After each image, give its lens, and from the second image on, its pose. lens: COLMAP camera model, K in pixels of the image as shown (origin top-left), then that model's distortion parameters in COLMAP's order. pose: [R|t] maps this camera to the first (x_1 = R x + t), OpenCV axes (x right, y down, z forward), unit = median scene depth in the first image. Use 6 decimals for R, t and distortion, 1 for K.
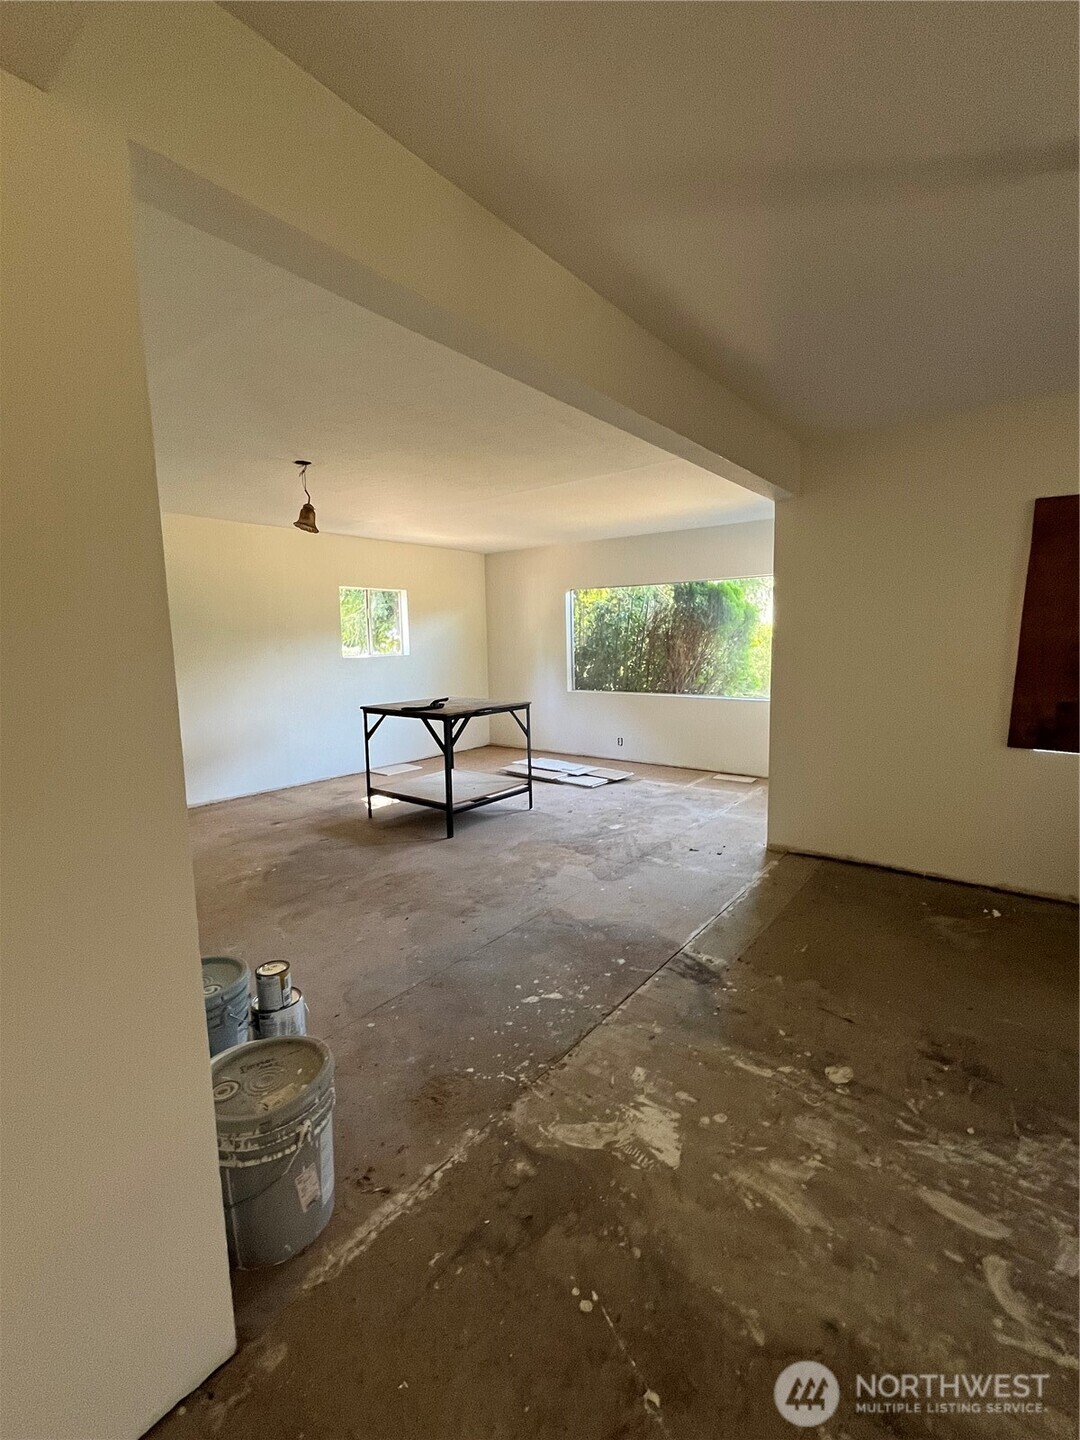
lens RADIAL K [[630.9, 0, 534.8], [0, 630.9, 726.1], [0, 0, 1]] dist [-0.002308, -0.001463]
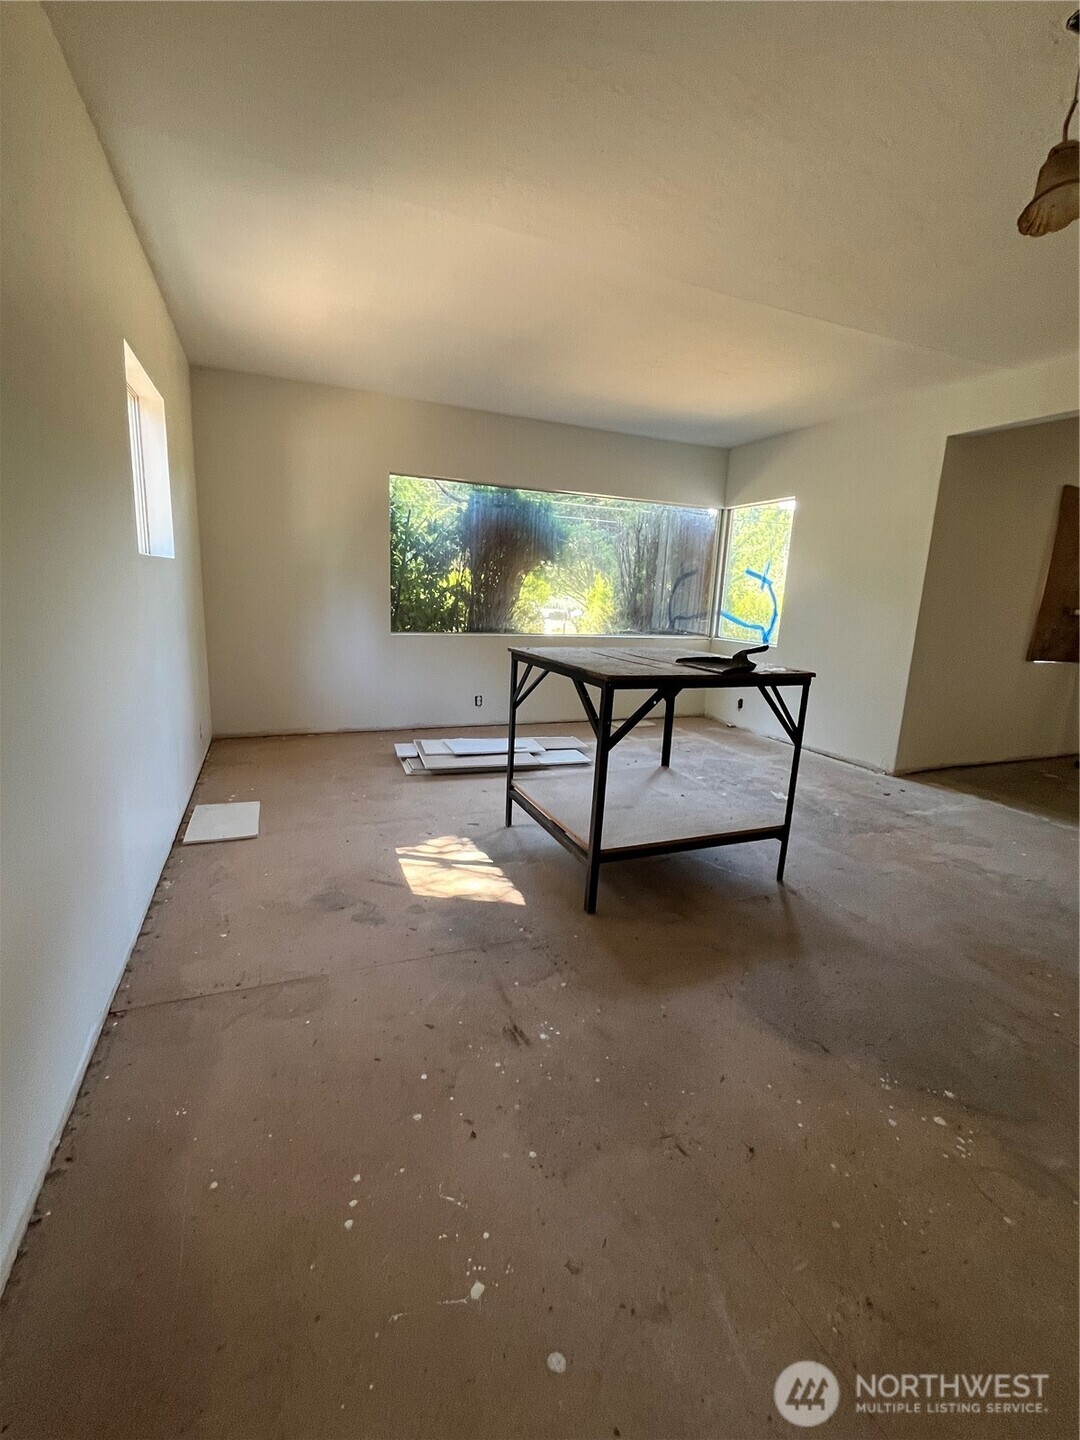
lens RADIAL K [[630.9, 0, 538.6], [0, 630.9, 721.4], [0, 0, 1]] dist [-0.002308, -0.001463]
pose [[0.486265, -0.143752, 0.861906, -0.890068], [0.067906, 0.989609, 0.126740, -0.076134], [-0.871169, -0.003101, 0.490974, 1.084278]]
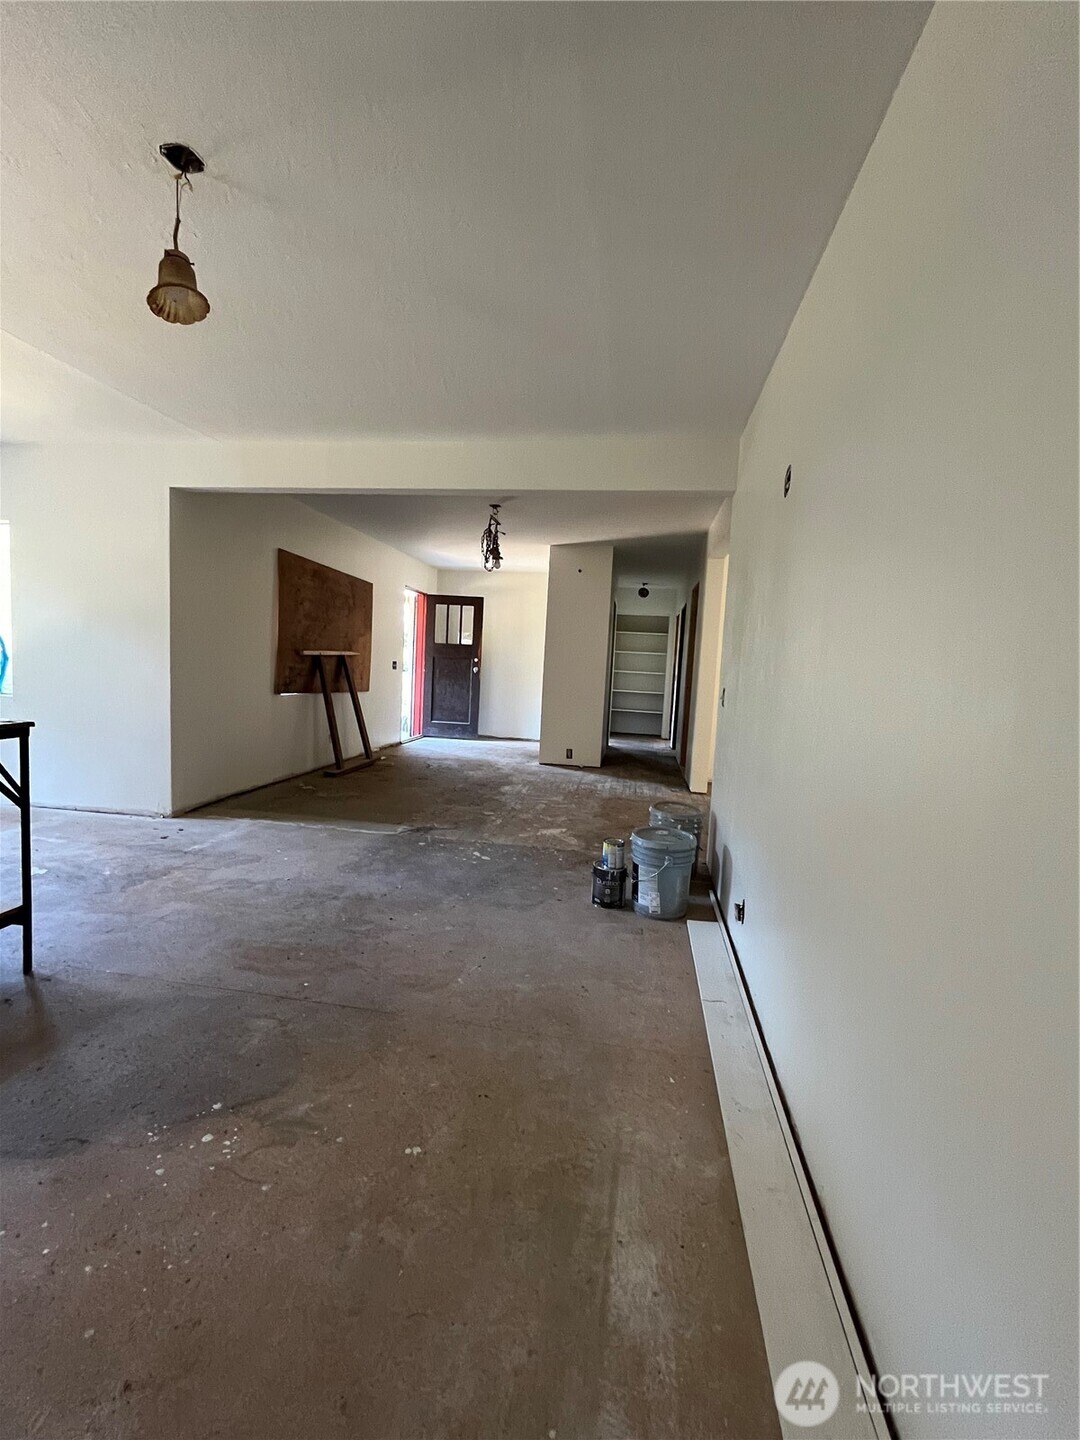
lens RADIAL K [[630.9, 0, 543.3], [0, 630.9, 721.3], [0, 0, 1]] dist [-0.002308, -0.001463]
pose [[-0.494502, -0.084096, 0.865099, -0.899551], [0.082189, 0.986324, 0.142861, -0.066657], [-0.865282, 0.141746, -0.480827, 1.027705]]
